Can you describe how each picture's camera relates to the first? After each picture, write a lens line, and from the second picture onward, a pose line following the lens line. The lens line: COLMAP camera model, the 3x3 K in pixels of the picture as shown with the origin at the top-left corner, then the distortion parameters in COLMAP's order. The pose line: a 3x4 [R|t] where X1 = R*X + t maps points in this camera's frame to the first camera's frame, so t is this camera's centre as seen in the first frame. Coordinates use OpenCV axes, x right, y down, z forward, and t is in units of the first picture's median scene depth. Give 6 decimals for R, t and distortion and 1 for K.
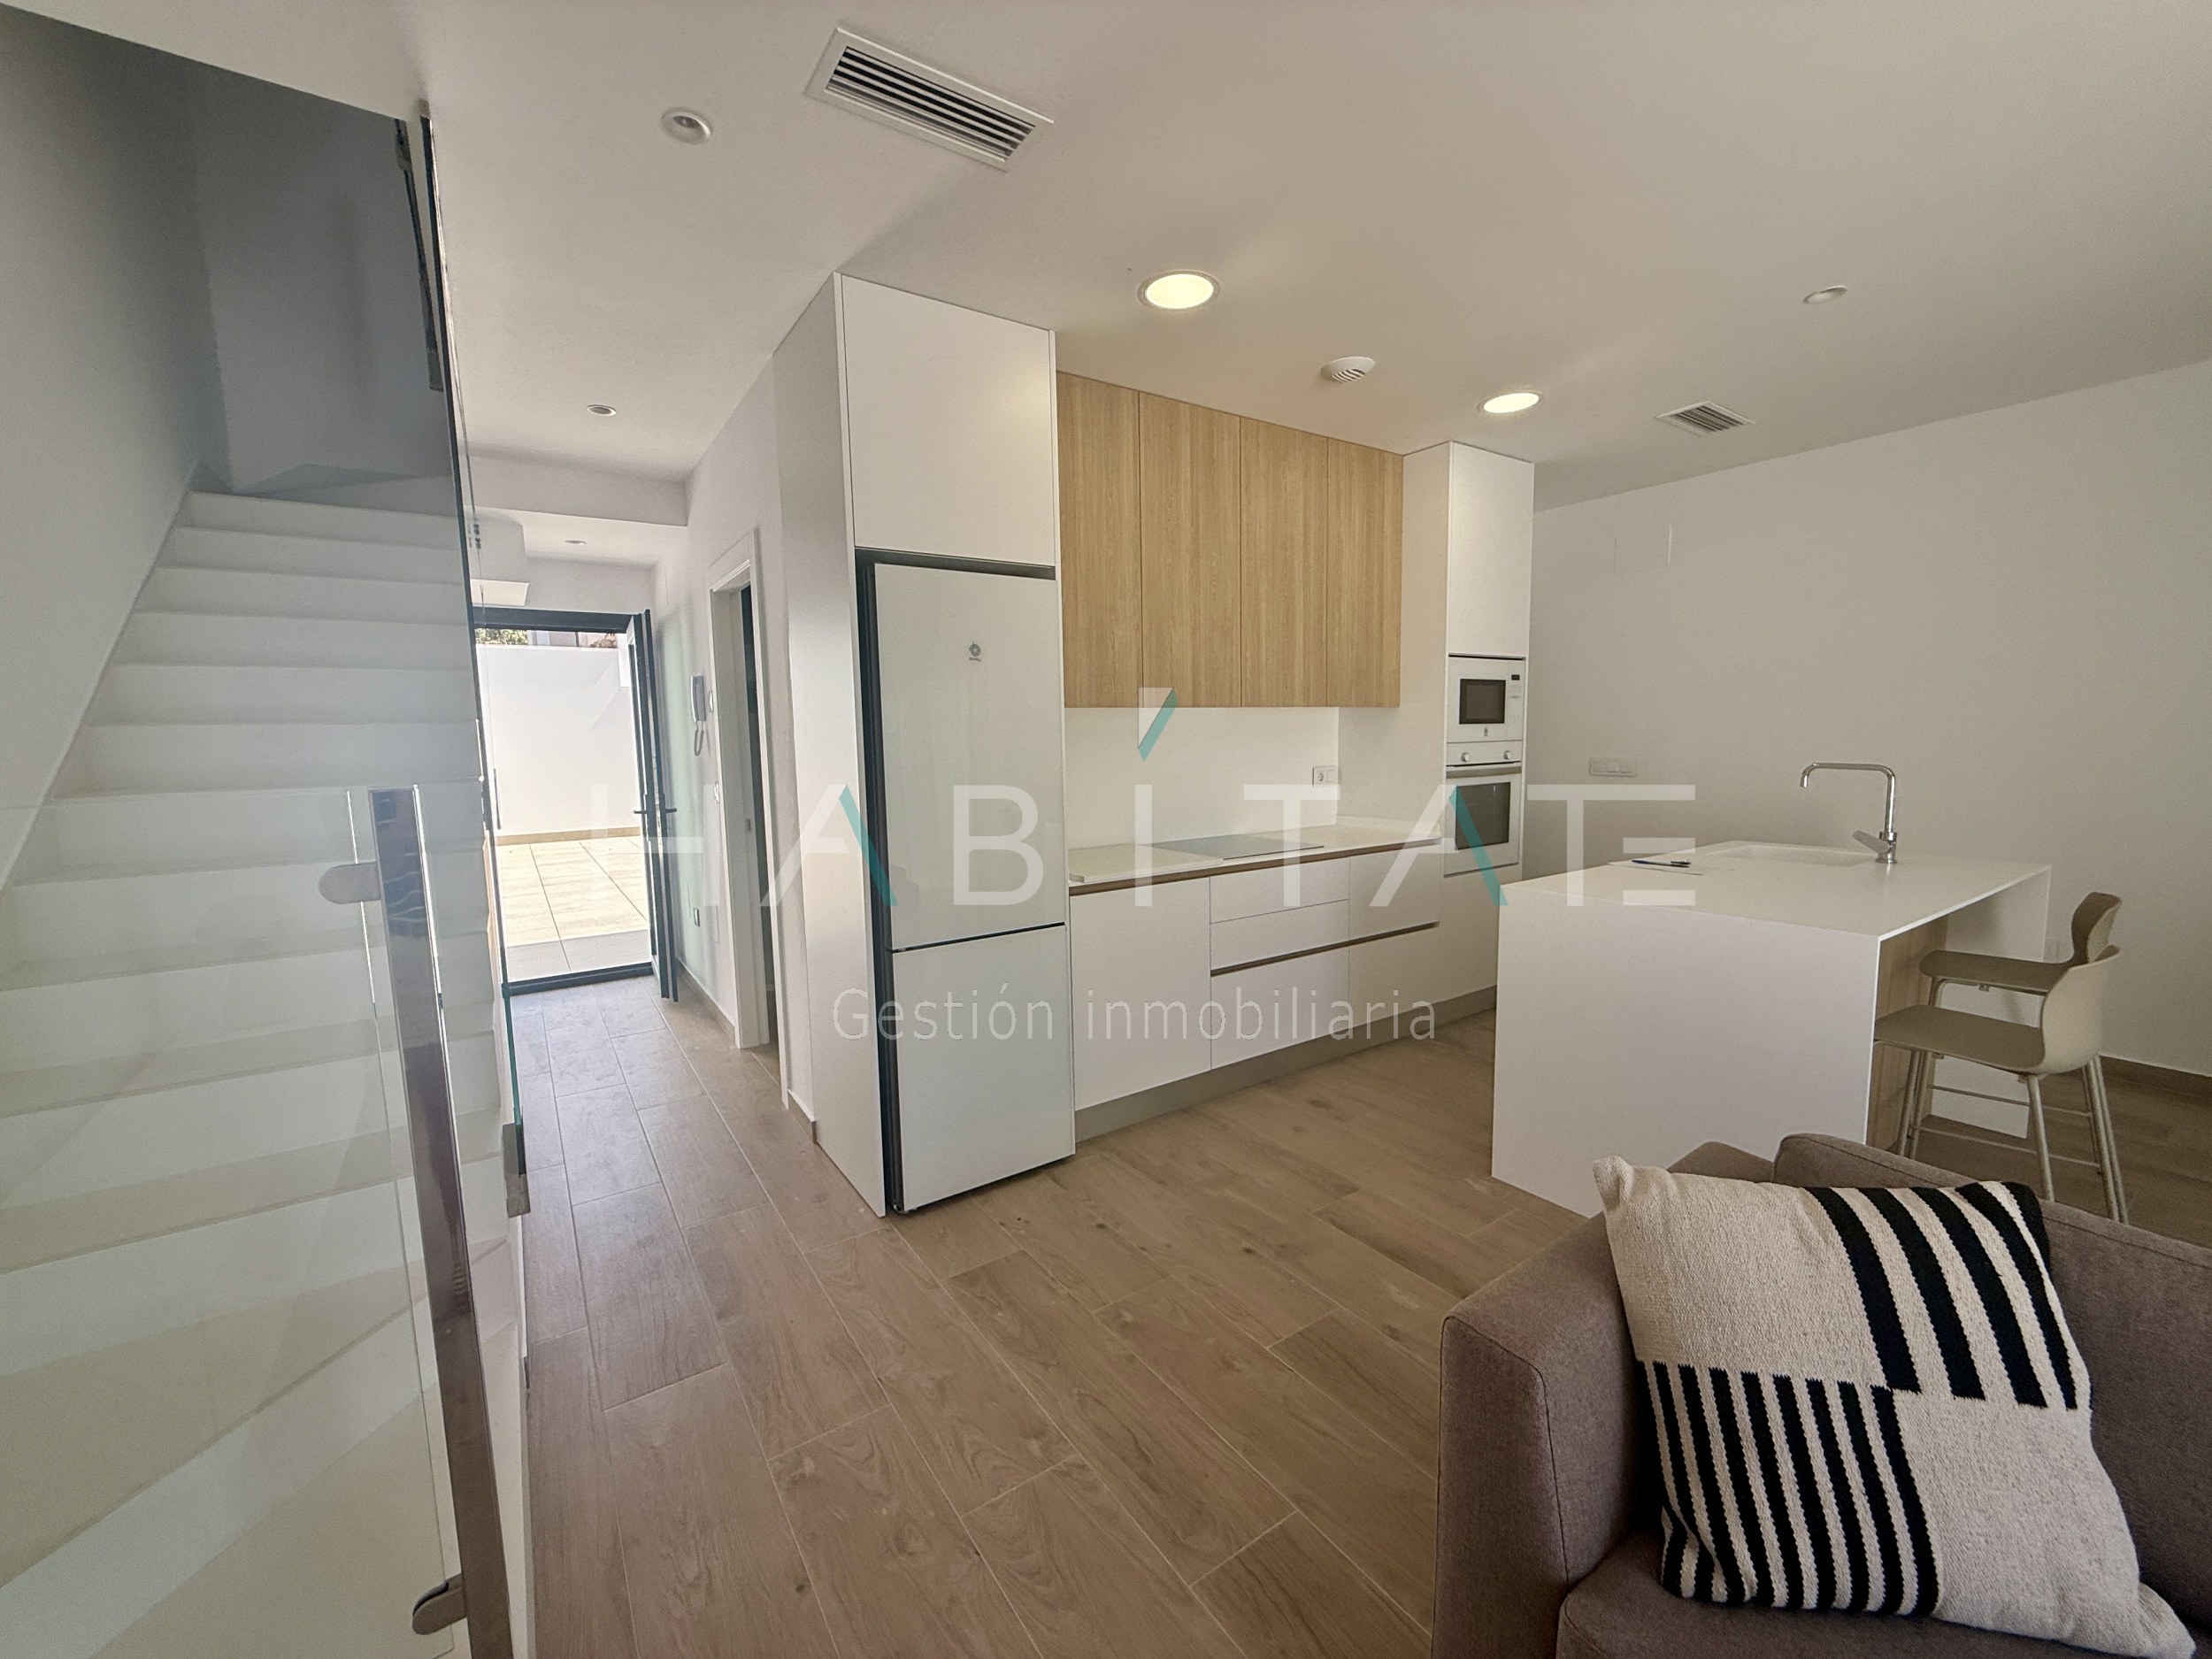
lens RADIAL K [[884.1, 0, 1097.6], [0, 884.1, 828.1], [0, 0, 1]] dist [0.000076, 0.000066]
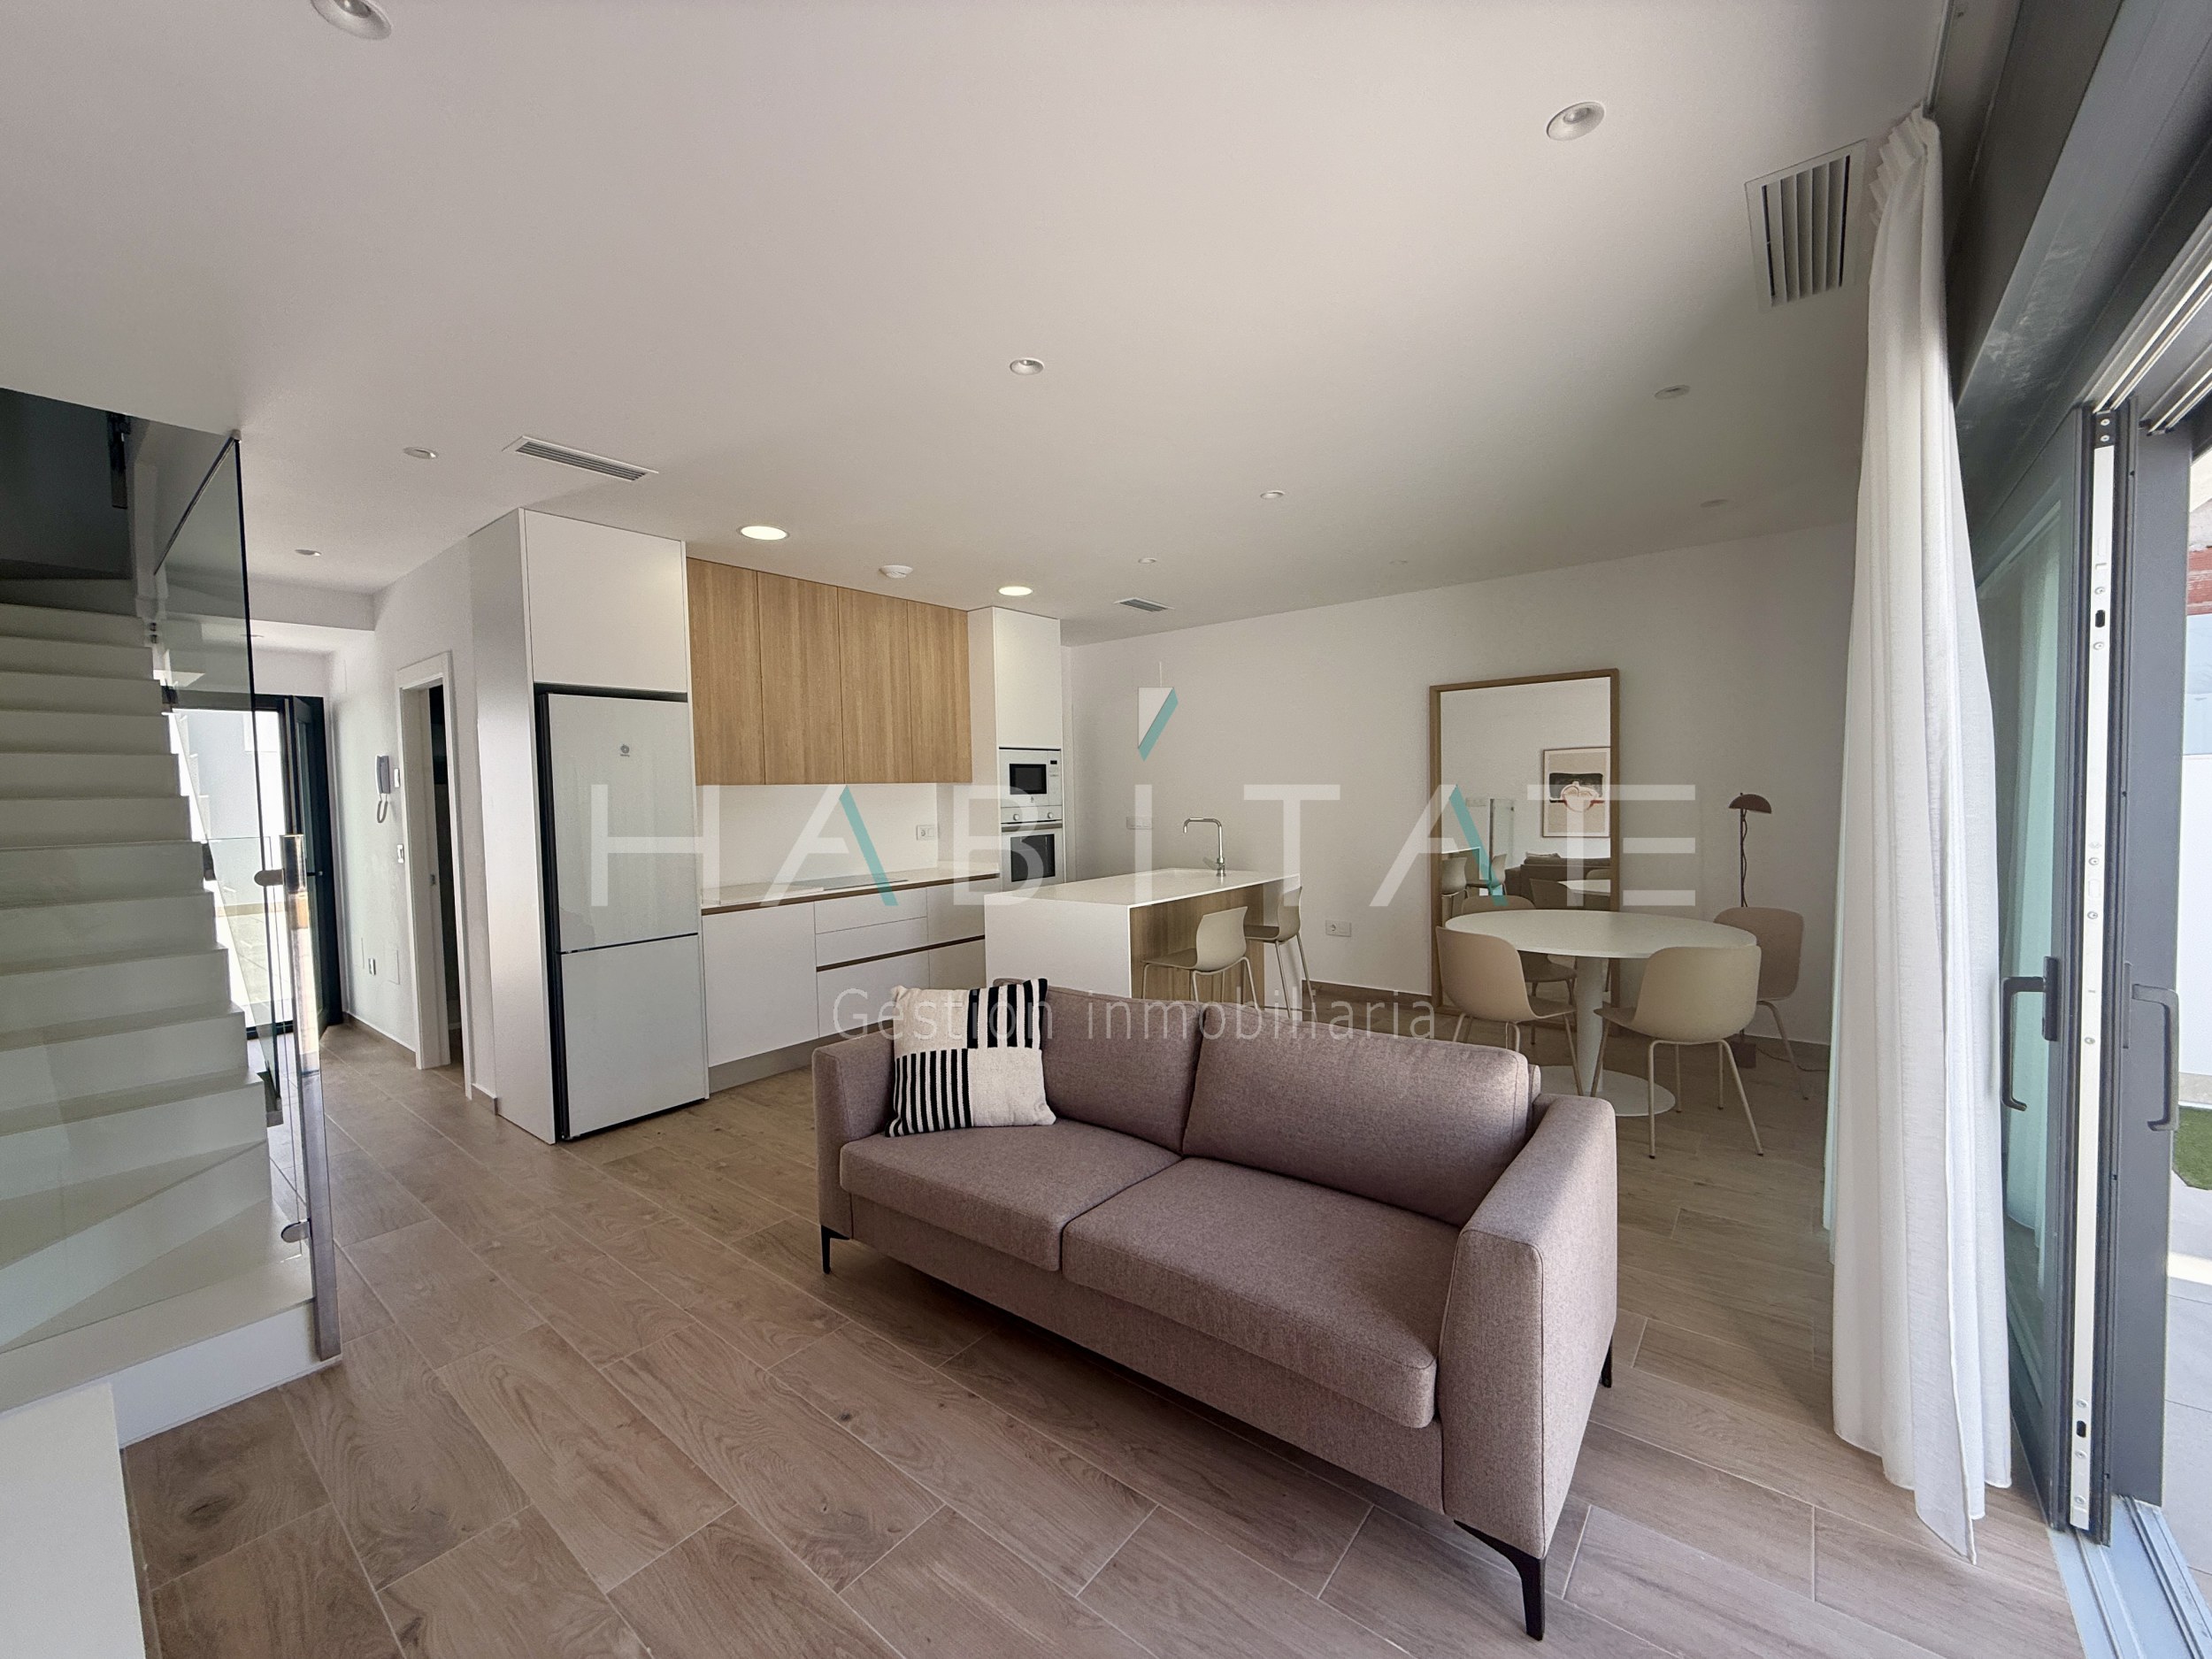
lens RADIAL K [[884.1, 0, 1101.1], [0, 884.1, 828.8], [0, 0, 1]] dist [0.000076, 0.000066]
pose [[0.955505, -0.014167, 0.294635, 0.130585], [0.034828, 0.997278, -0.064994, 0.040444], [-0.292913, 0.072364, 0.953397, -0.453196]]
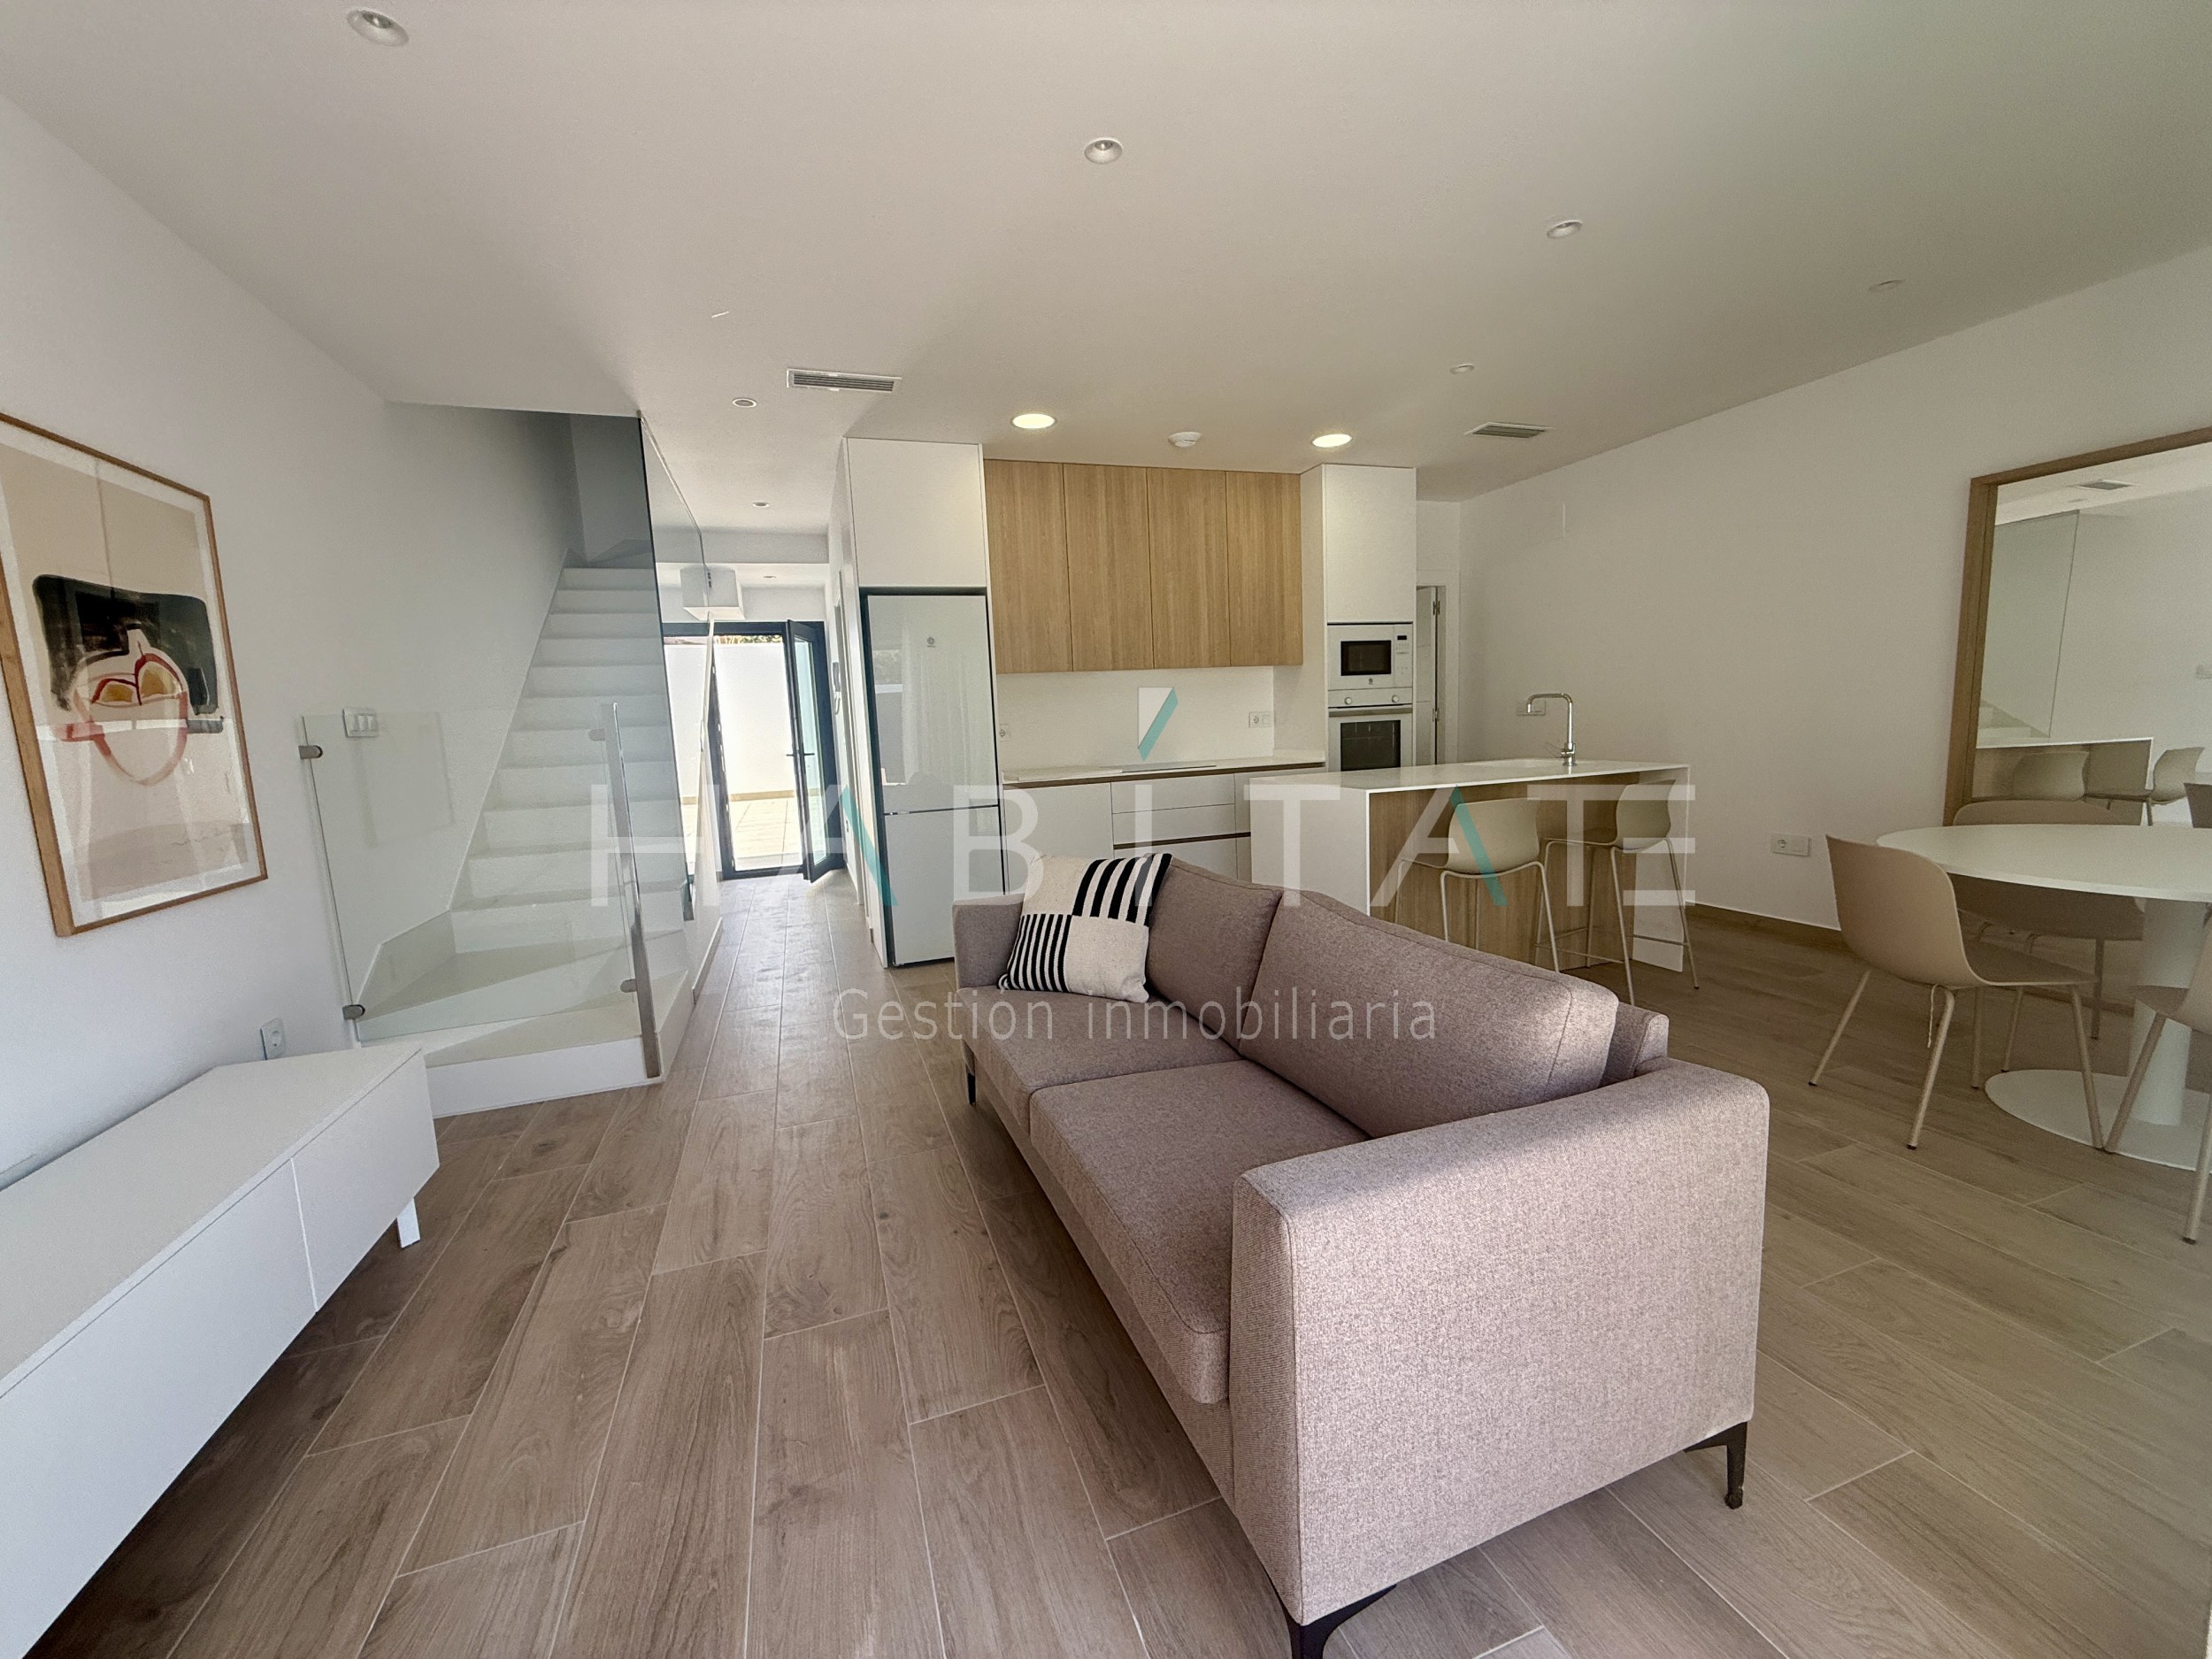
lens RADIAL K [[884.1, 0, 1101.4], [0, 884.1, 828.5], [0, 0, 1]] dist [0.000076, 0.000066]
pose [[0.965242, 0.009427, -0.261188, 0.436642], [-0.001847, 0.999570, 0.029250, 0.077365], [0.261351, -0.027750, 0.964845, -0.400860]]
